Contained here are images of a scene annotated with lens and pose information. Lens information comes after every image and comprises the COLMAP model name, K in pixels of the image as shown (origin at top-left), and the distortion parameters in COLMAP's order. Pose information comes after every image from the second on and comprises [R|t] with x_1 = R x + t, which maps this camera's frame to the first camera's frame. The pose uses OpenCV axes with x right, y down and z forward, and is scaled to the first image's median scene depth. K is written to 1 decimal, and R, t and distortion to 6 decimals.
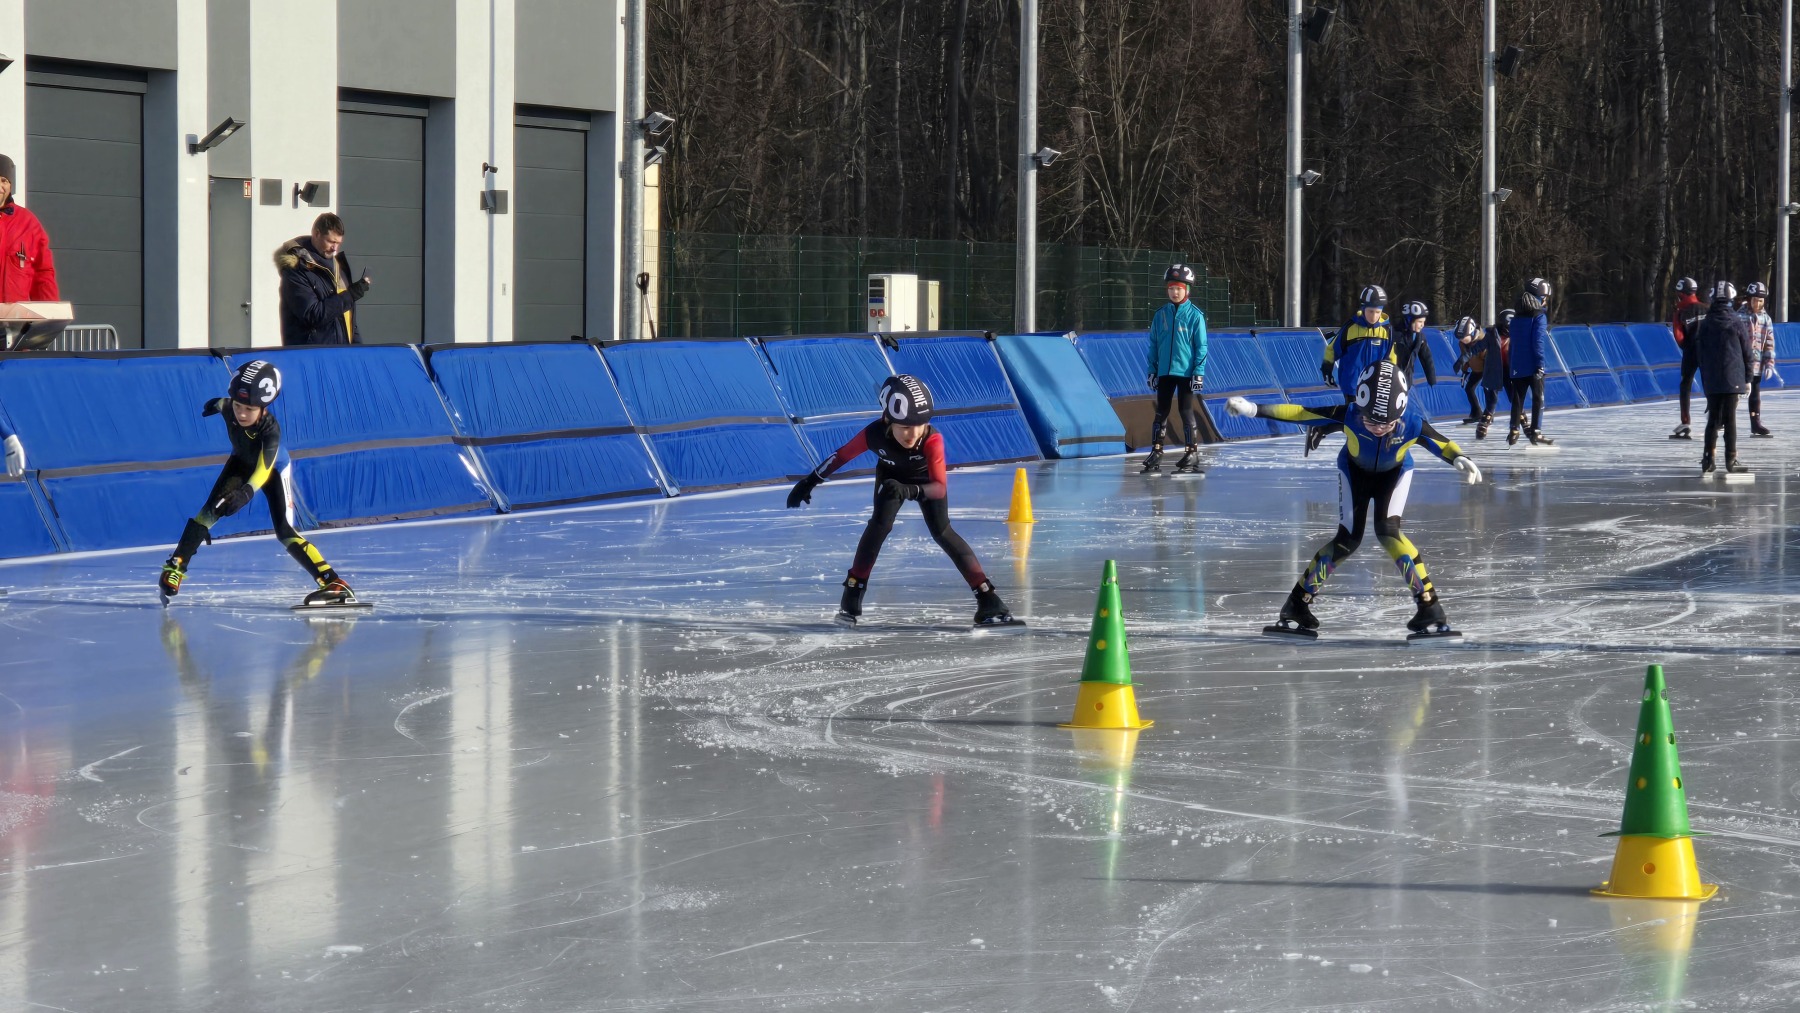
lens RADIAL K [[5808.2, 0, 971.0], [0, 5808.2, 551.3], [0, 0, 1]] dist [-1.138517, 28.008924]
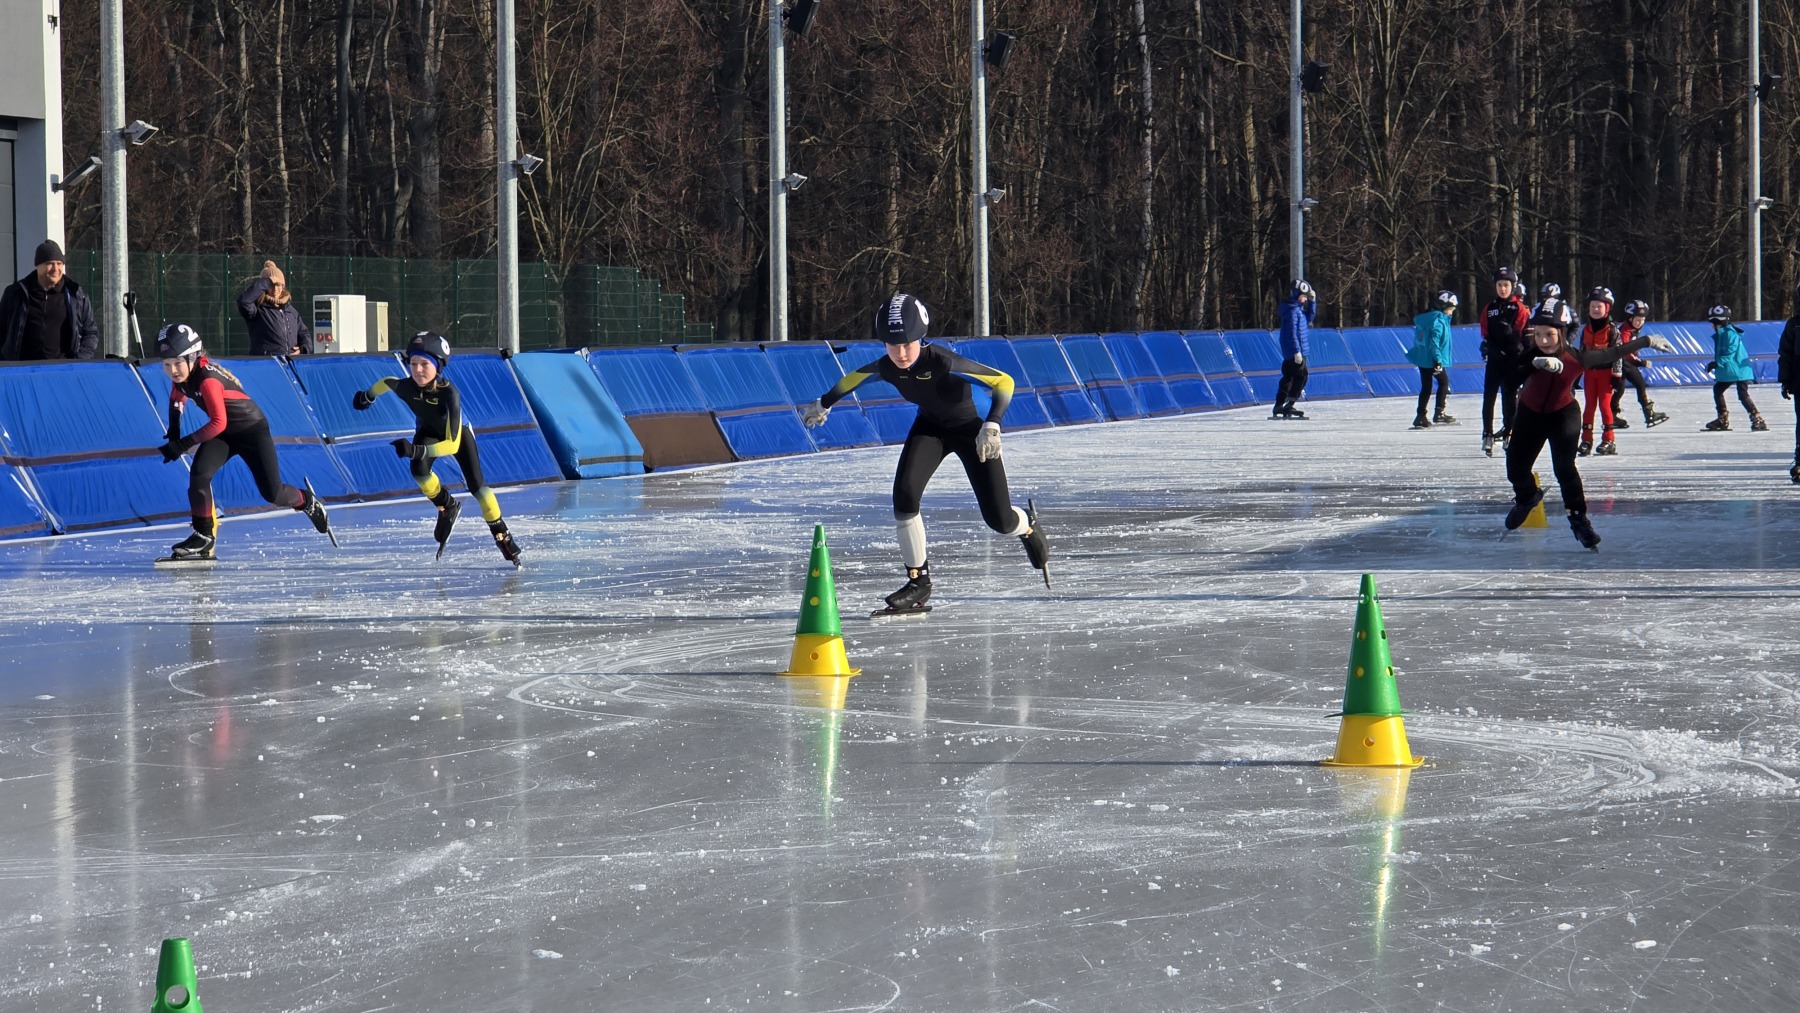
lens RADIAL K [[6604.9, 0, 899.3], [0, 6604.9, 561.0], [0, 0, 1]] dist [0.246960, 5.054829]
pose [[0.996238, -0.021207, 0.084023, -0.019615], [0.021869, 0.999737, -0.006973, 0.005093], [-0.083853, 0.008785, 0.996439, -0.076509]]
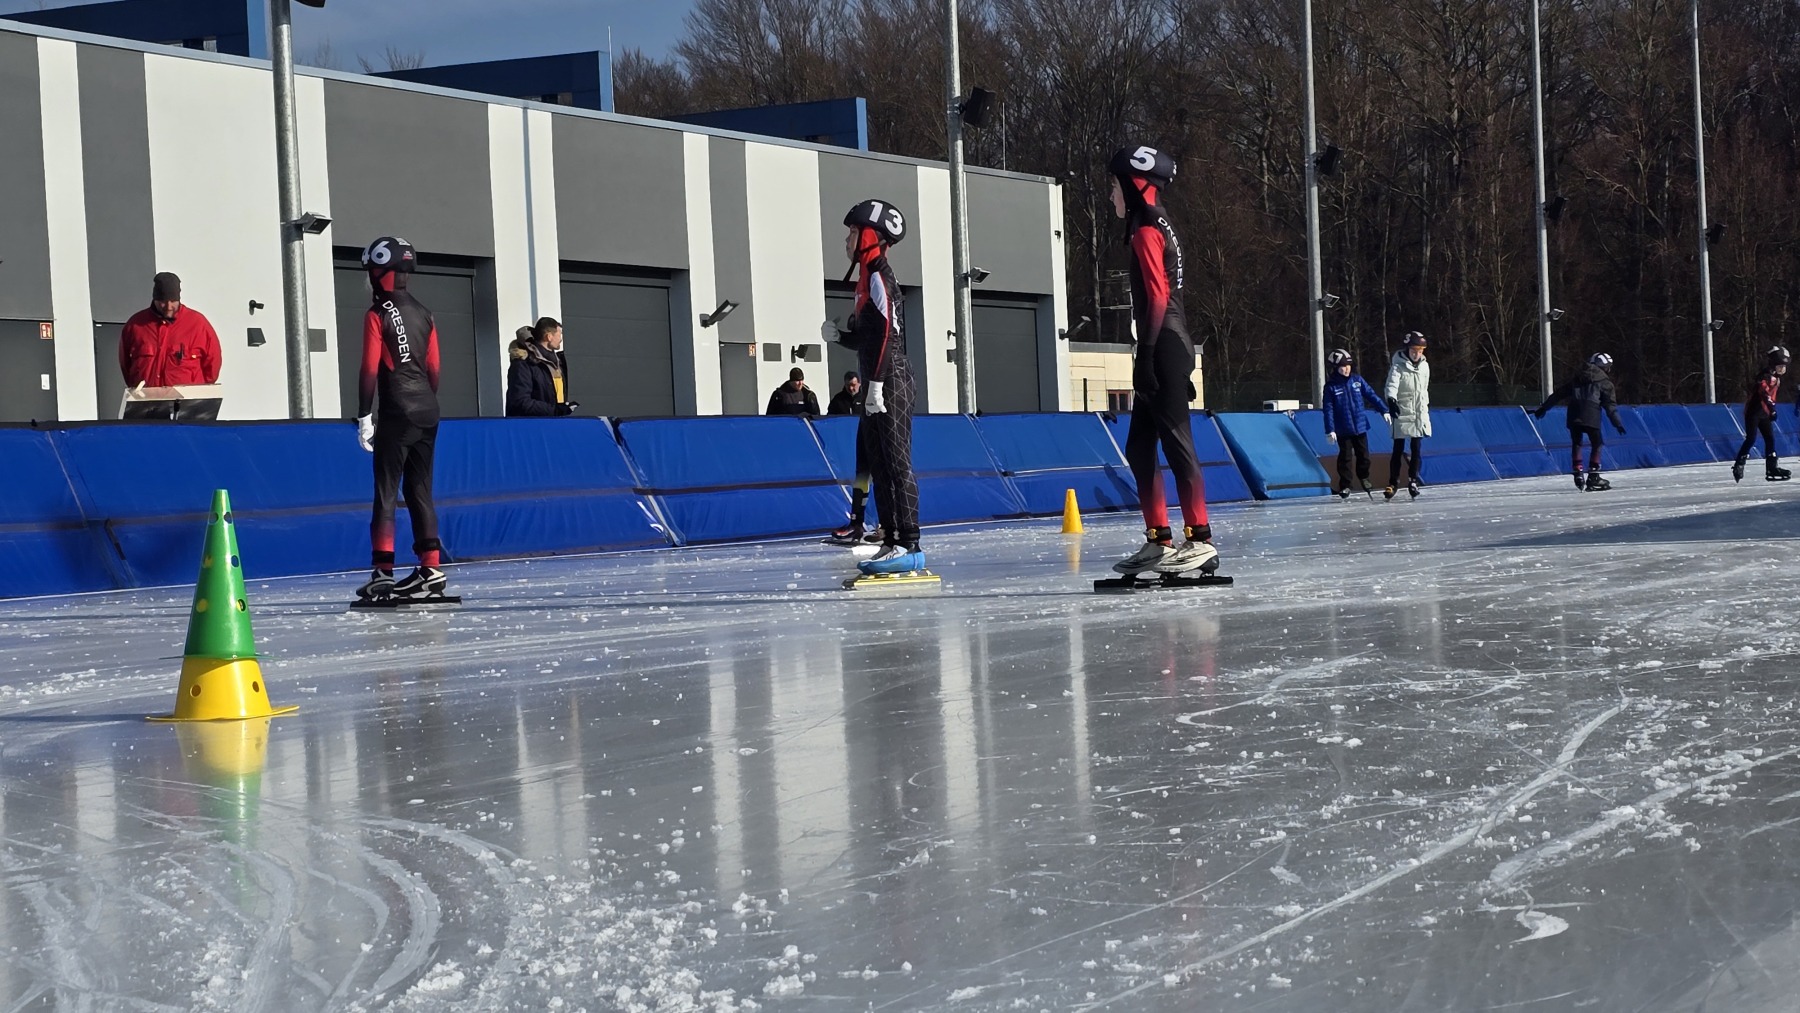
lens RADIAL K [[3321.6, 0, 860.1], [0, 3321.6, 534.5], [0, 0, 1]] dist [0.253036, -1.256827]
pose [[0.981439, -0.050400, -0.185034, 0.052393], [0.046359, 0.998584, -0.026105, 0.006410], [0.186088, 0.017043, 0.982385, 0.175788]]
